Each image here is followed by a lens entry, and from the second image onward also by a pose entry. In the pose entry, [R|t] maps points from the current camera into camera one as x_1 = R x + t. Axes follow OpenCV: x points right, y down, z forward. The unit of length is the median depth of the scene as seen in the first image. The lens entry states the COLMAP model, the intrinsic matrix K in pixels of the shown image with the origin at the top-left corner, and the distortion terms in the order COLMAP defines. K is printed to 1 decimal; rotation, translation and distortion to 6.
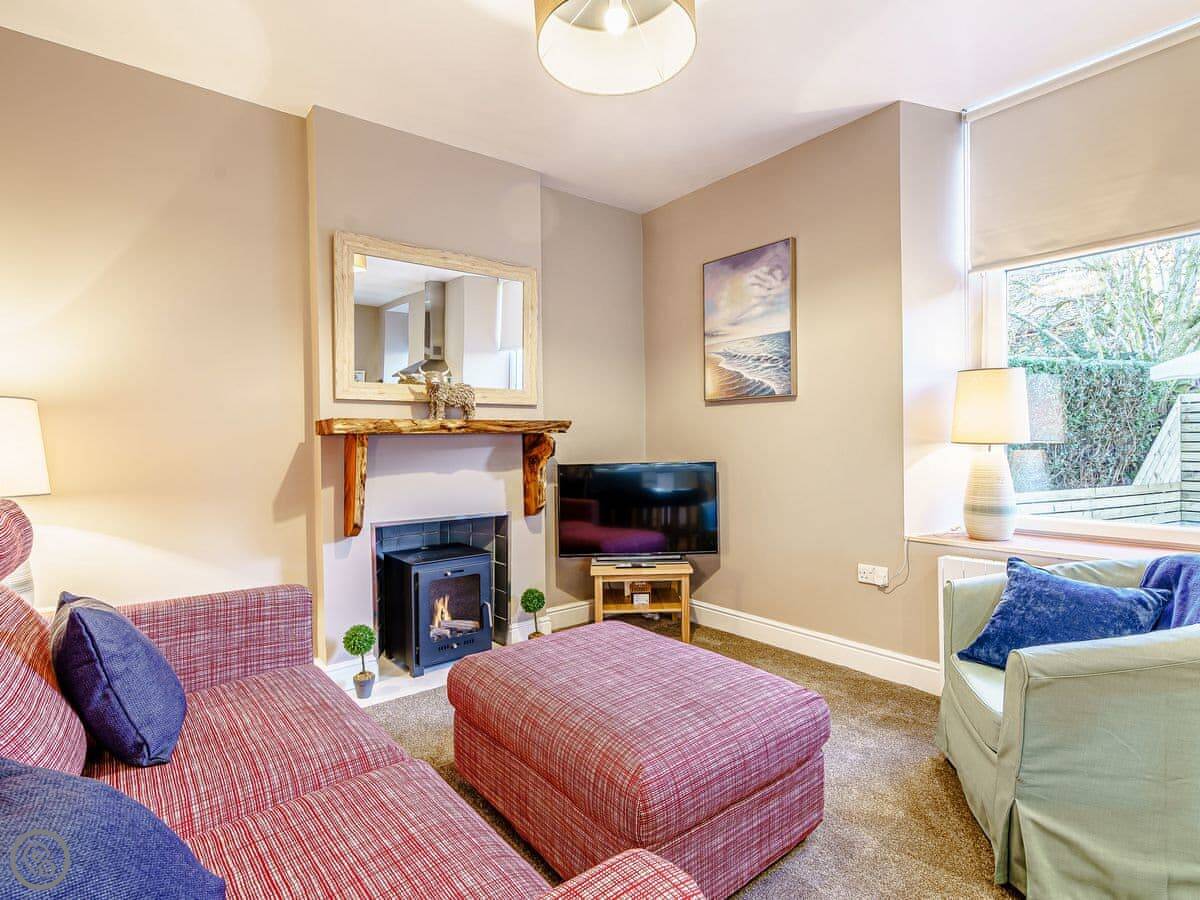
lens RADIAL K [[650.7, 0, 639.2], [0, 650.7, 450.4], [0, 0, 1]] dist [-0.000795, -0.000054]
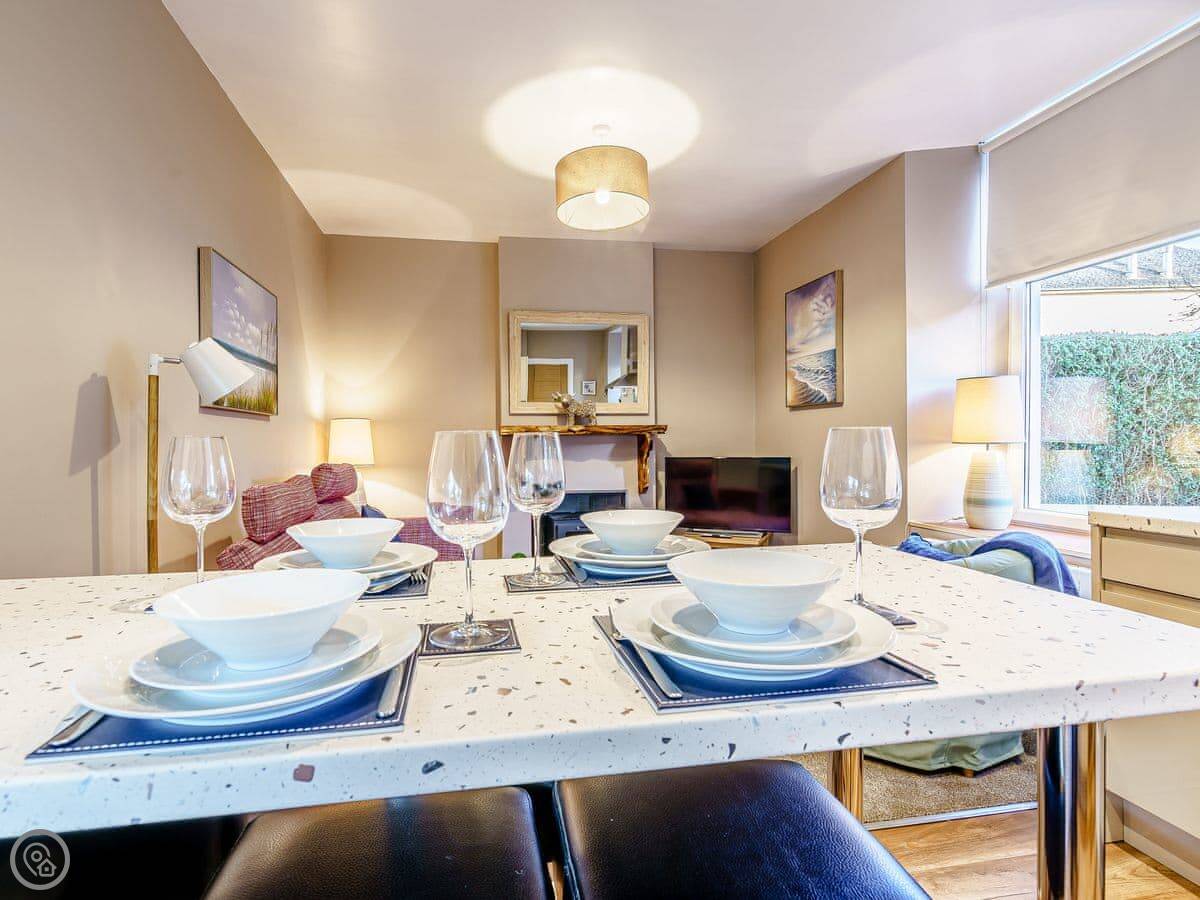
lens RADIAL K [[624.4, 0, 560.7], [0, 624.4, 447.2], [0, 0, 1]] dist [-0.001141, 0.000071]
pose [[0.863706, 0.008811, -0.503919, 0.365639], [-0.008851, 0.999958, 0.002314, 0.000012], [0.503918, 0.002461, 0.863748, -0.241190]]
